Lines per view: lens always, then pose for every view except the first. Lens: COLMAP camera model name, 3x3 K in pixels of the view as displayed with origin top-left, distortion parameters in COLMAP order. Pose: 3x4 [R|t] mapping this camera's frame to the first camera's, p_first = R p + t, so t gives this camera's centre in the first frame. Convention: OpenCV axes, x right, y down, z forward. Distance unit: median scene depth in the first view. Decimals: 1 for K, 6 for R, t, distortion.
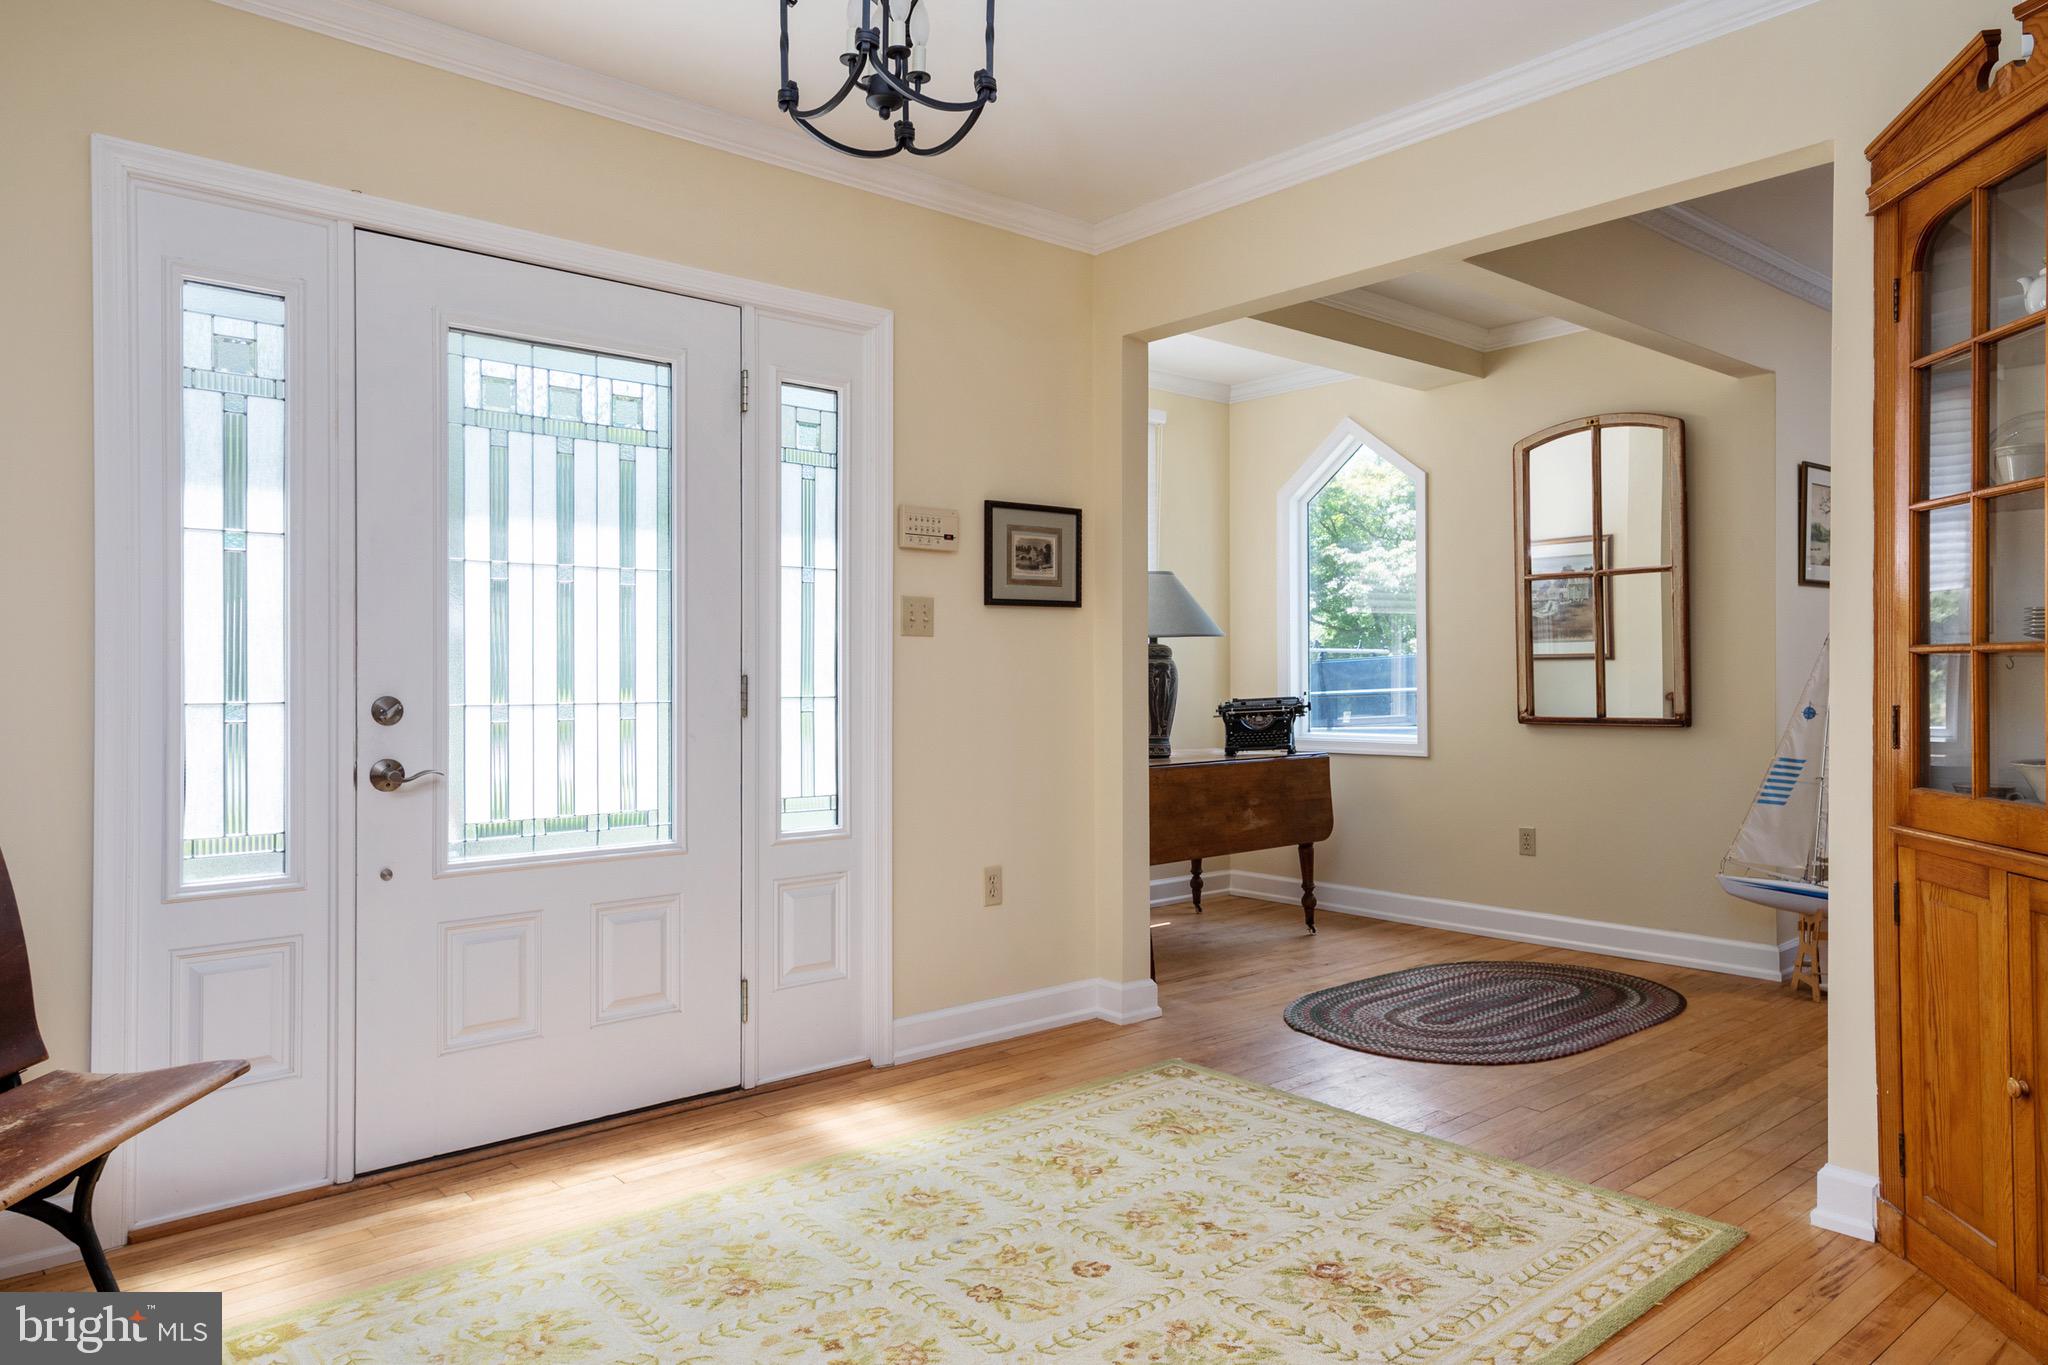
lens RADIAL K [[1344.9, 0, 1025.4], [0, 1344.9, 672.5], [0, 0, 1]] dist [0.031849, -0.001572]
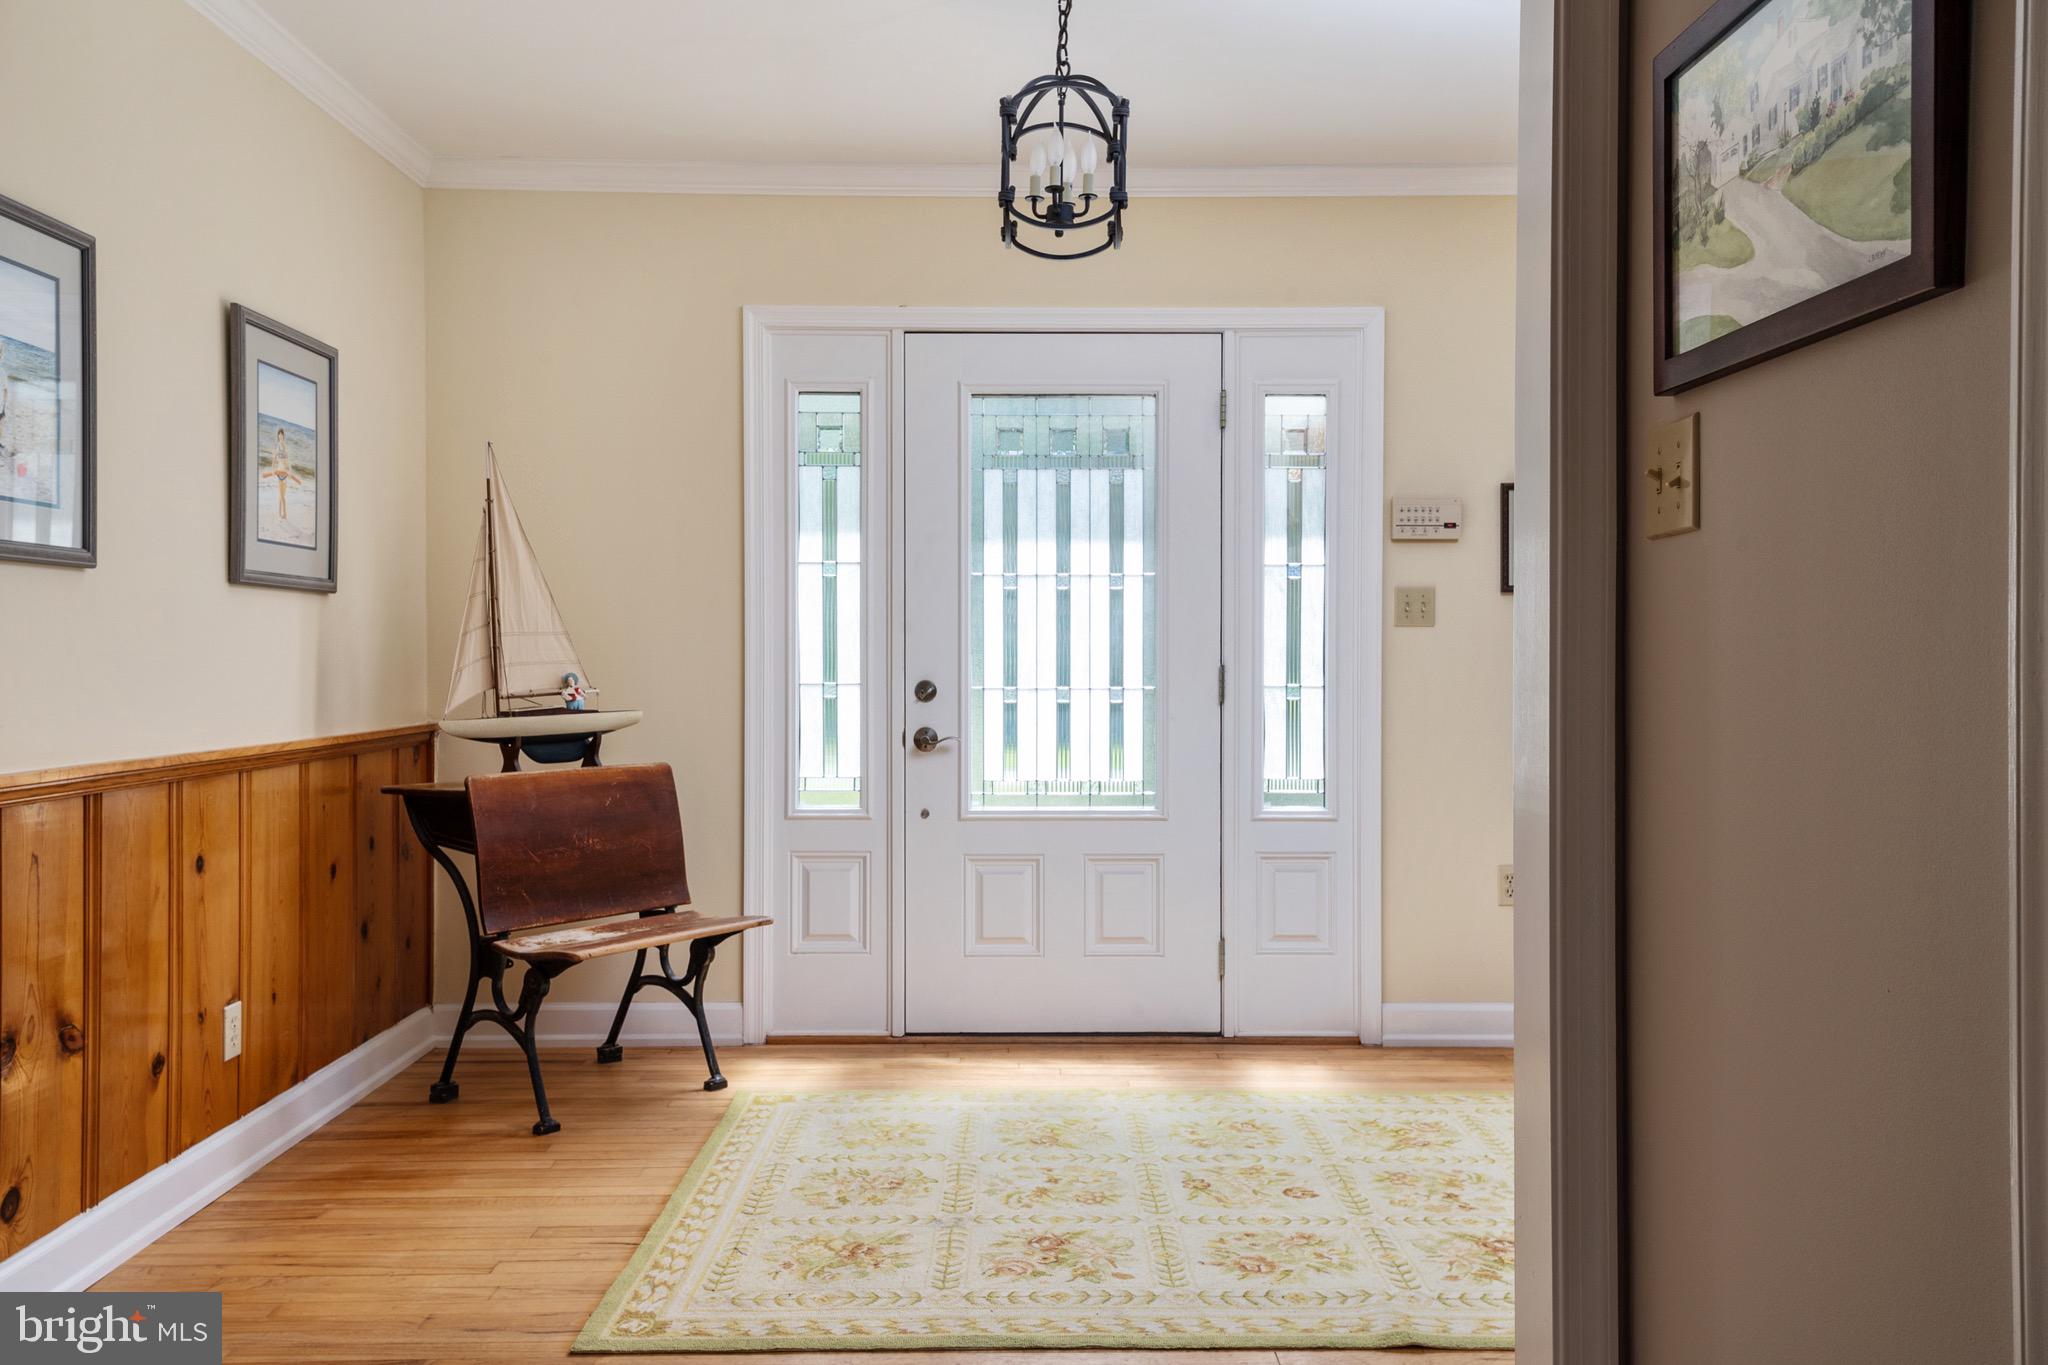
lens RADIAL K [[1660.0, 0, 1023.4], [0, 1660.0, 682.6], [0, 0, 1]] dist [0.071164, -0.000454]
pose [[0.754549, 0.009413, -0.656176, 0.674718], [-0.001078, 0.999914, 0.013104, -0.001669], [0.656242, -0.009180, 0.754494, -0.170419]]
